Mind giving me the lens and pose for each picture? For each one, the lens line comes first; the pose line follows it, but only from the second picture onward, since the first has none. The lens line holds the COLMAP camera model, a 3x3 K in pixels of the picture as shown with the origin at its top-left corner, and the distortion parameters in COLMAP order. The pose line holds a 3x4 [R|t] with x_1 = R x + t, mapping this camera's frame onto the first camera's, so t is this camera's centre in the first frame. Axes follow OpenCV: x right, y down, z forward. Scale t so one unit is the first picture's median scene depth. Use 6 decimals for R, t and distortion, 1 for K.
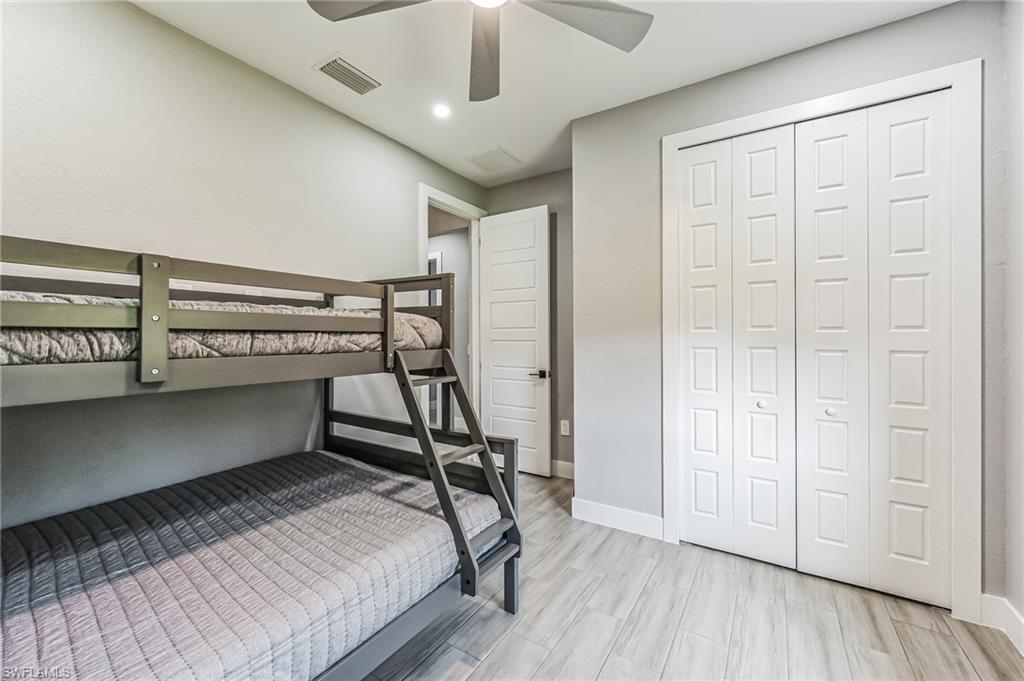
lens RADIAL K [[410.8, 0, 486.8], [0, 410.8, 341.4], [0, 0, 1]] dist [0.001548, 0.000647]
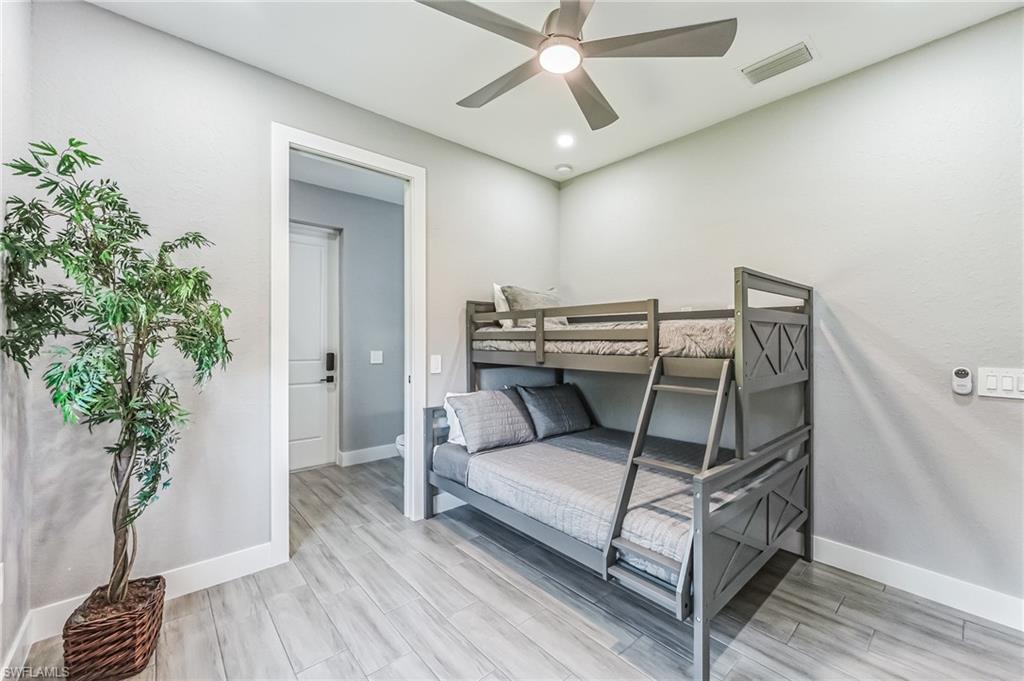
lens RADIAL K [[410.8, 0, 521.0], [0, 410.8, 336.7], [0, 0, 1]] dist [0.001548, 0.000647]
pose [[-0.234266, -0.005172, -0.972159, 1.066210], [-0.010684, 0.999939, -0.002746, -0.027555], [0.972114, 0.009744, -0.234307, 0.996284]]
